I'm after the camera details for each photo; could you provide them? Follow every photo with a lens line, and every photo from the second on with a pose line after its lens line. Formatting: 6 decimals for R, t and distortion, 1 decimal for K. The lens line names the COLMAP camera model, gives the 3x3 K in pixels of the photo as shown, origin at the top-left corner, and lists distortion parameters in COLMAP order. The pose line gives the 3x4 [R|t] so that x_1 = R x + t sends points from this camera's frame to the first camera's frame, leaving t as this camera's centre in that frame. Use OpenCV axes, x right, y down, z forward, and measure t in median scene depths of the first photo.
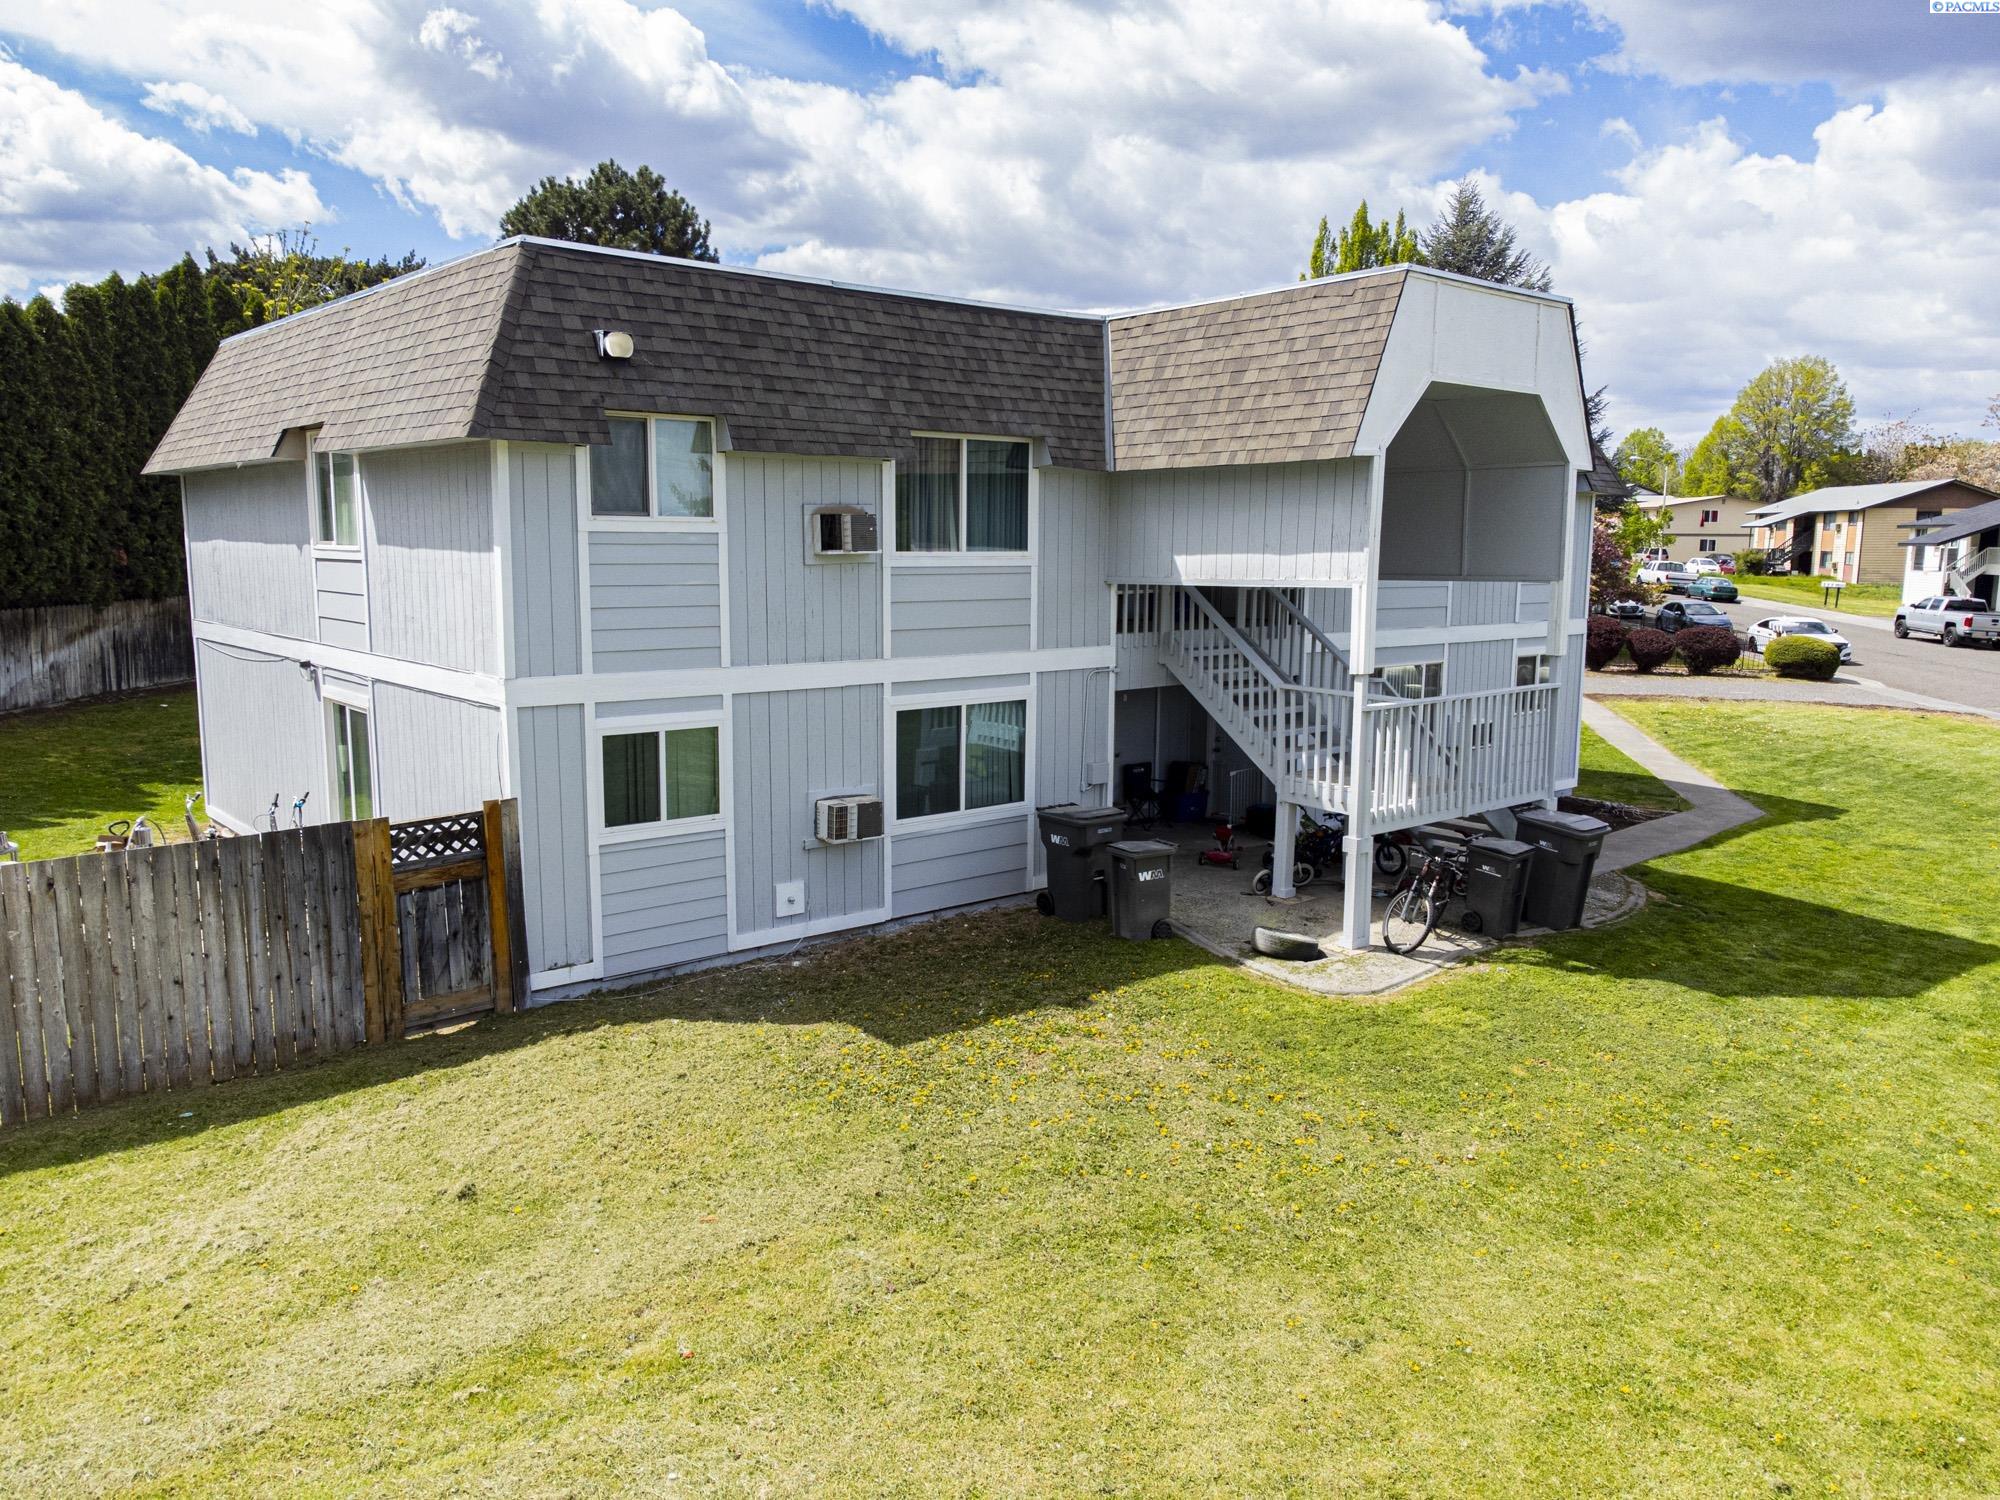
lens RADIAL K [[1491.8, 0, 1004.7], [0, 1491.8, 751.8], [0, 0, 1]] dist [0.046595, -0.078775]
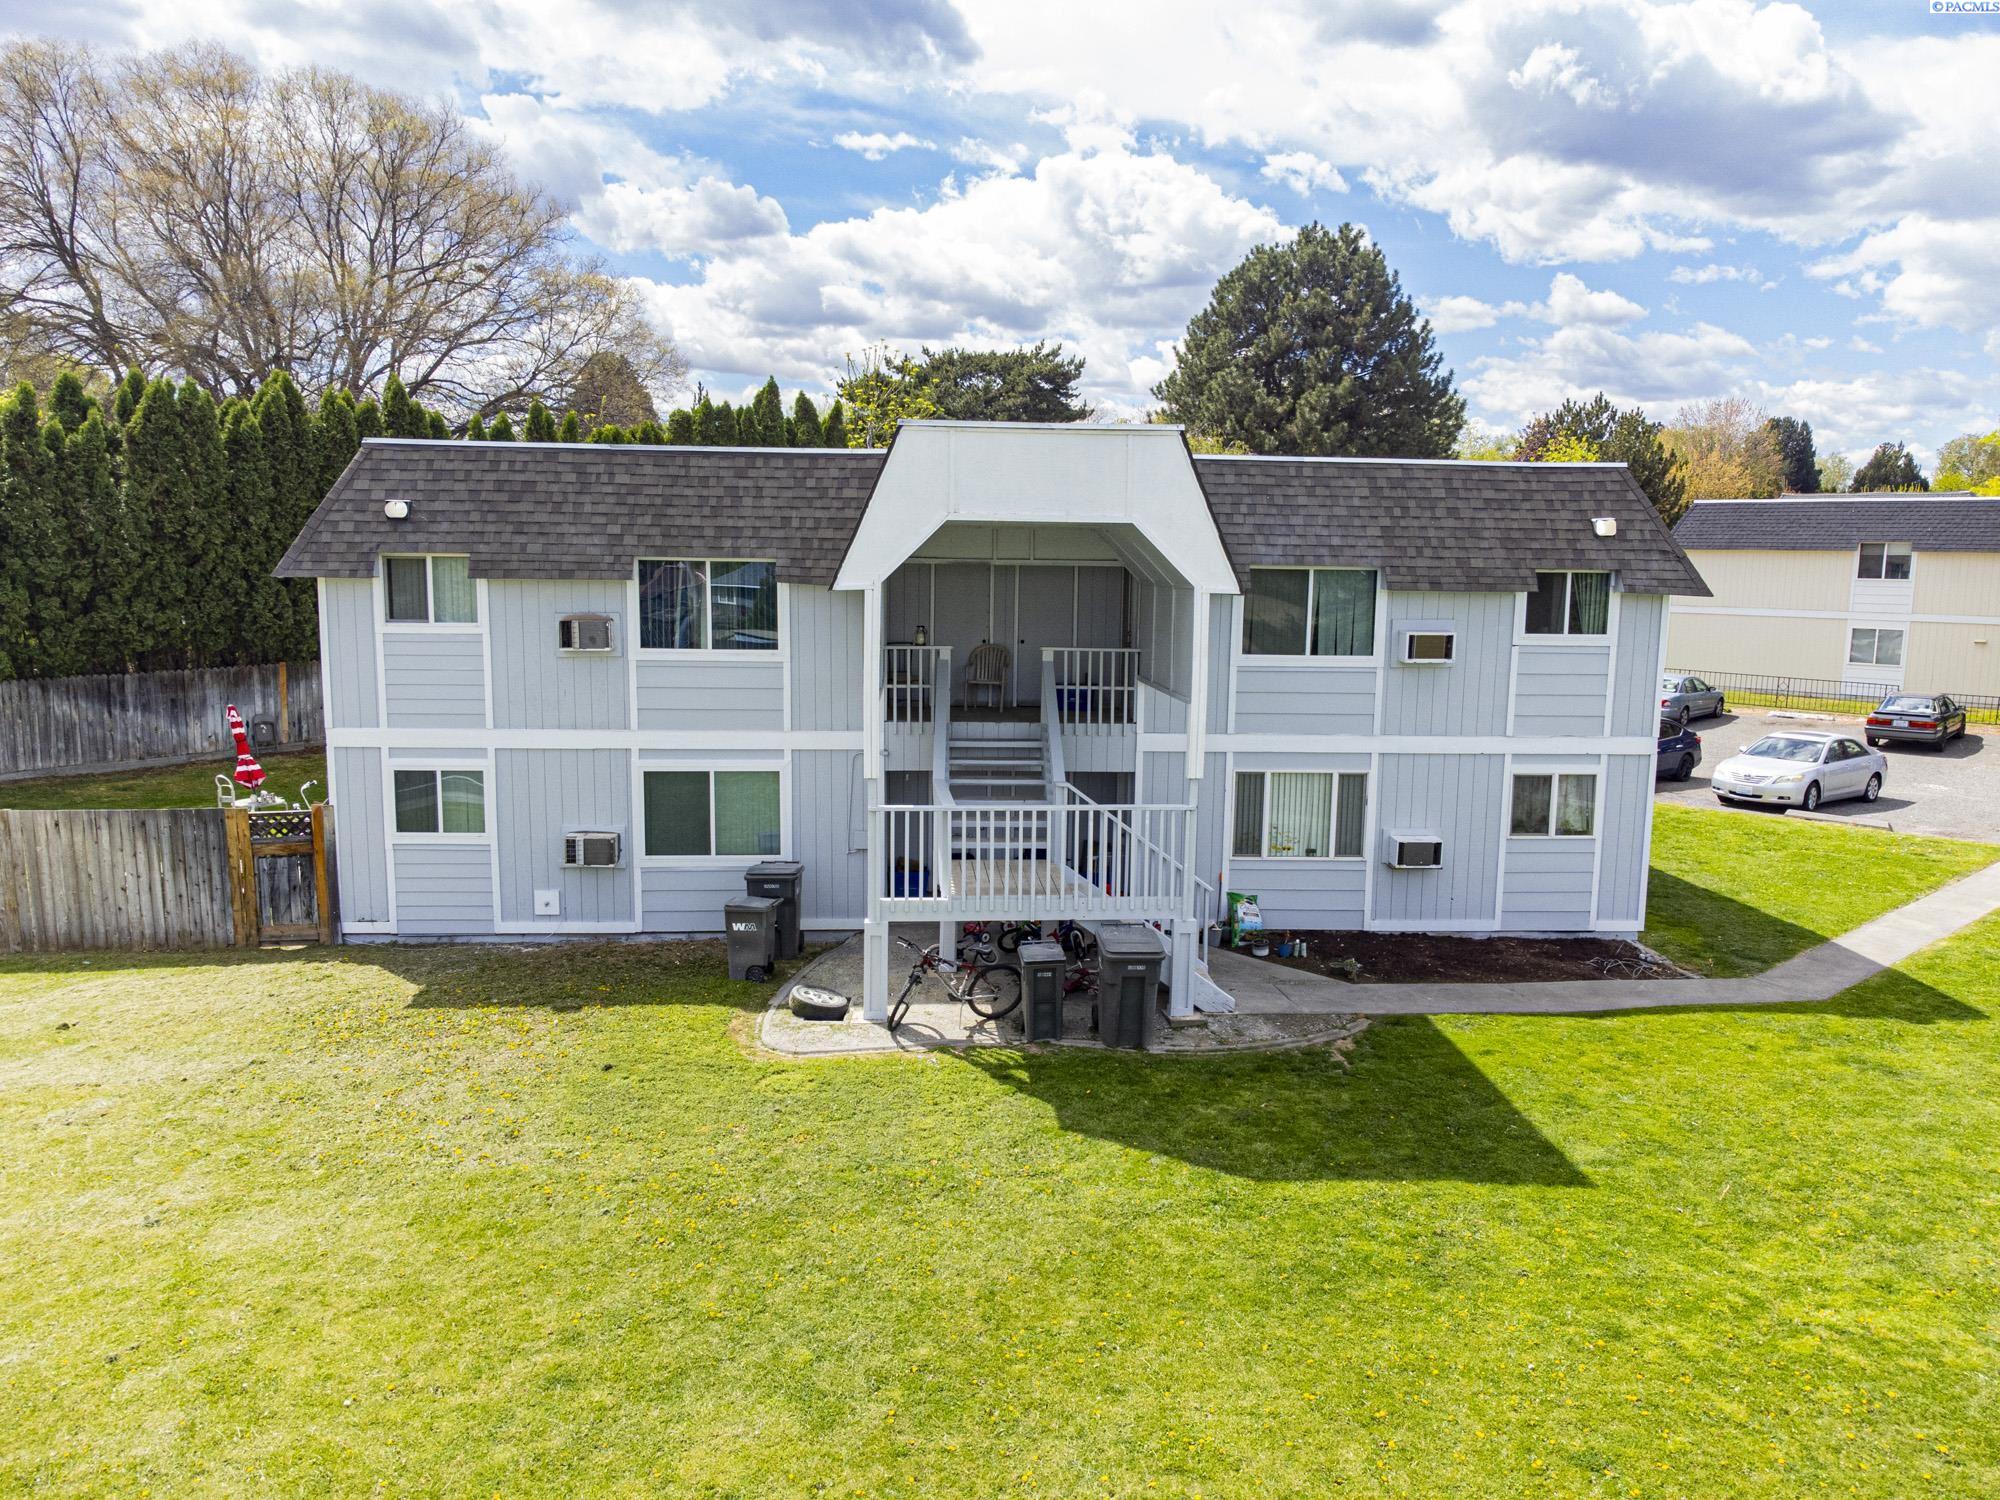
lens RADIAL K [[1493.1, 0, 1000.0], [0, 1493.1, 750.0], [0, 0, 1]] dist [0.039184, -0.057785]
pose [[0.799866, 0.085357, -0.594078, 1.005387], [-0.093288, 0.995487, 0.017428, -0.103513], [0.592884, 0.041480, 0.804219, 0.151038]]
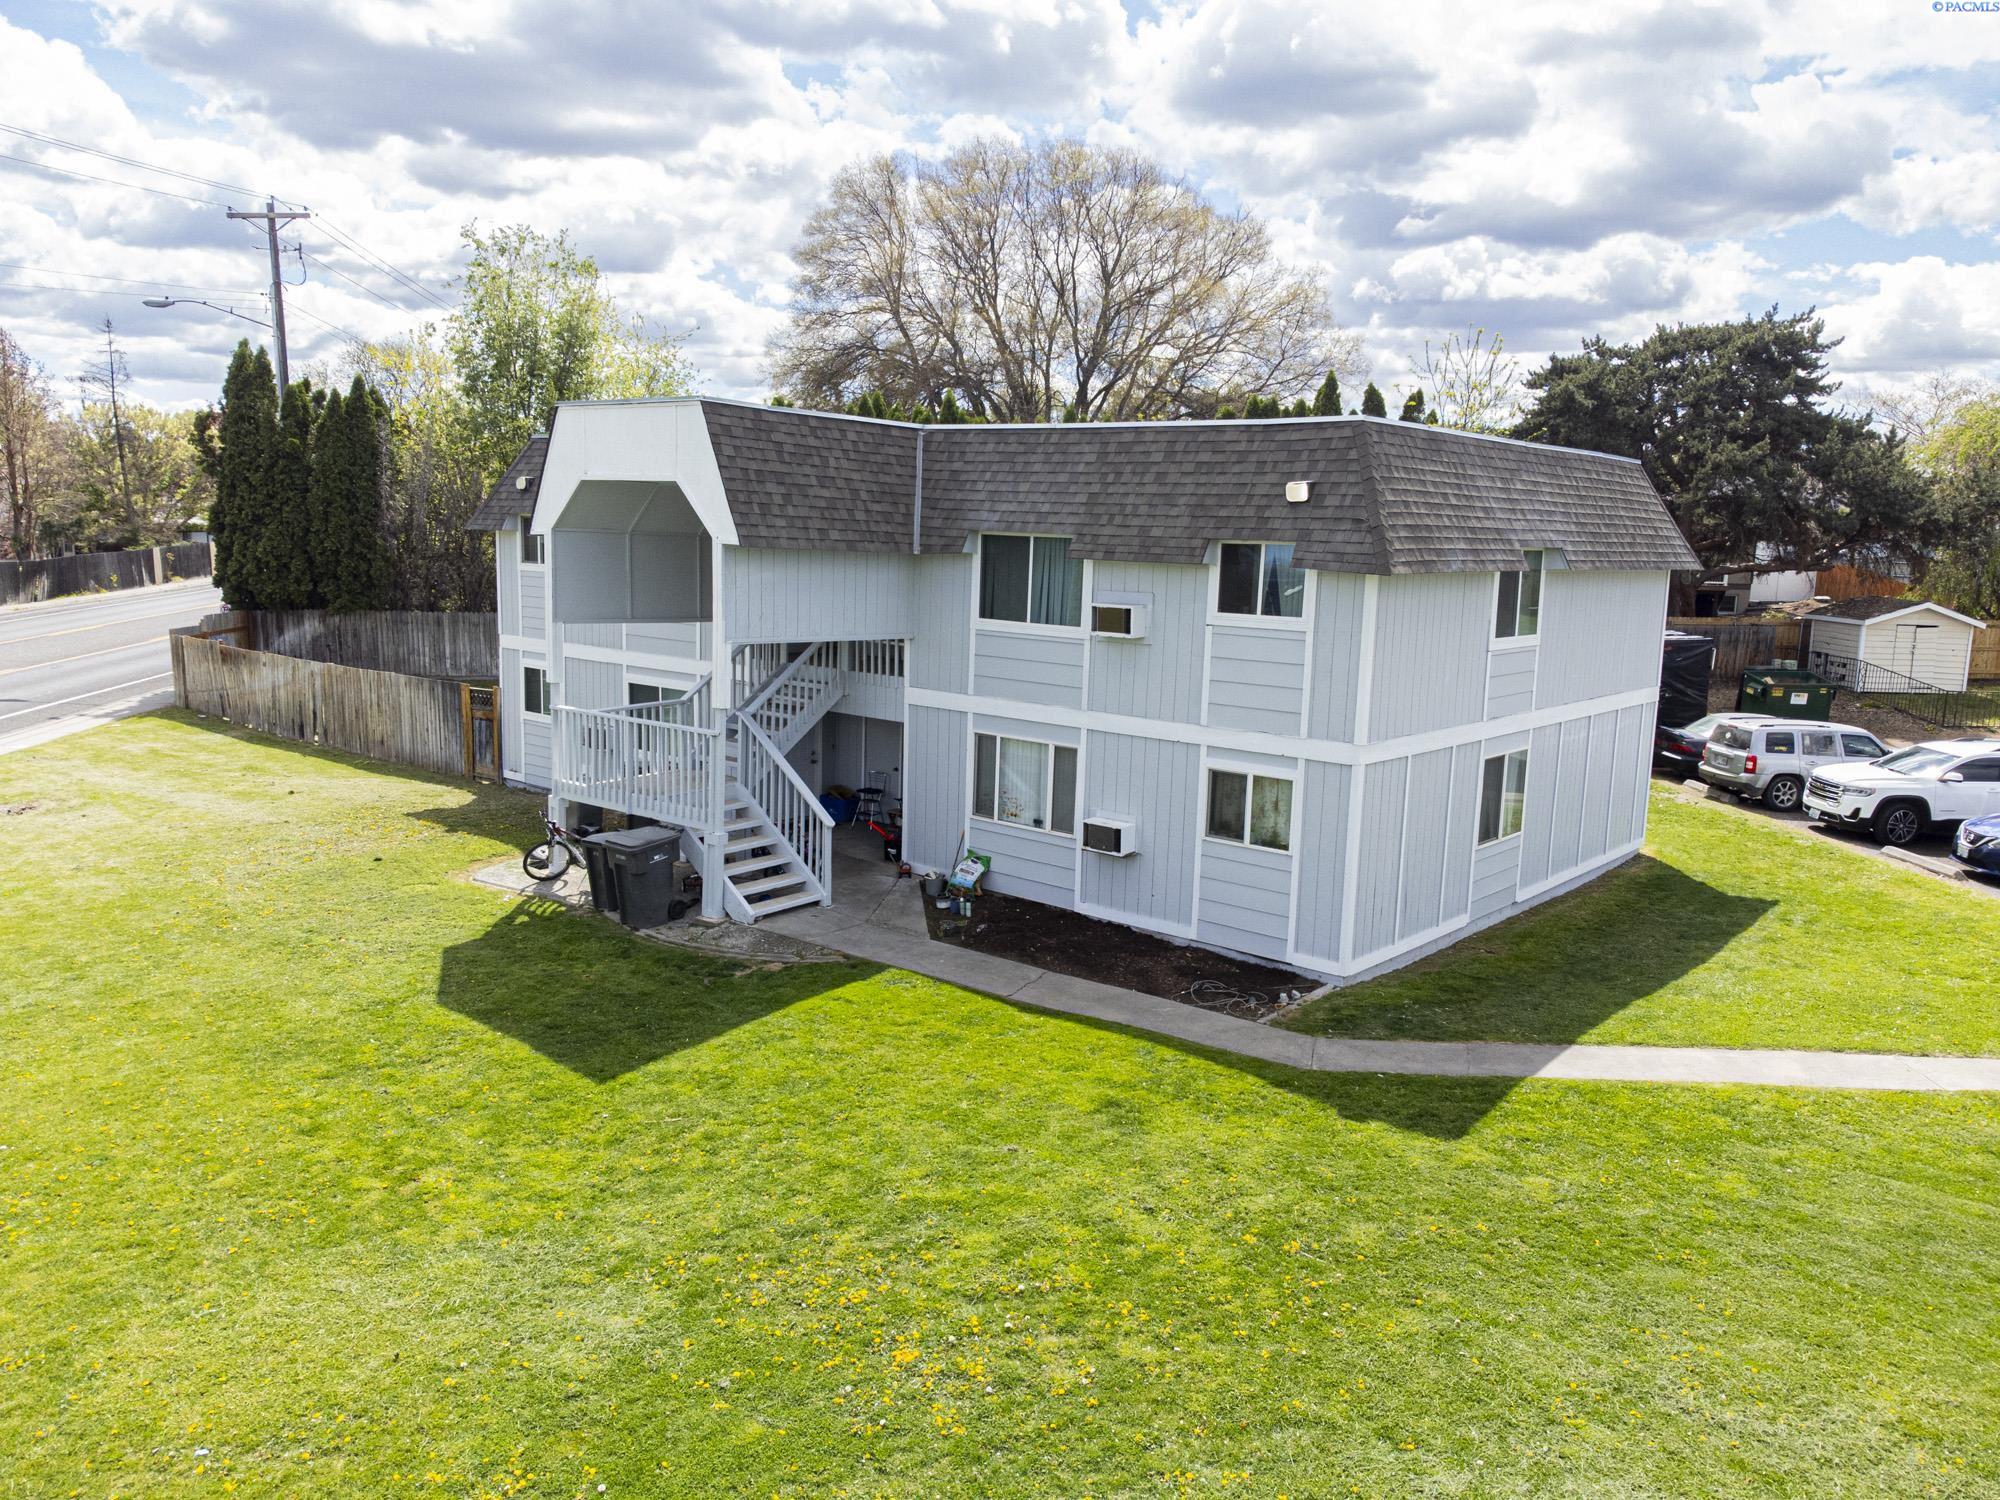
lens RADIAL K [[1493.1, 0, 1000.0], [0, 1493.1, 750.0], [0, 0, 1]] dist [0.039184, -0.057785]
pose [[0.164226, 0.142834, -0.976027, 1.772678], [-0.171084, 0.978590, 0.114422, -0.233293], [0.971473, 0.148192, 0.185147, 1.181902]]
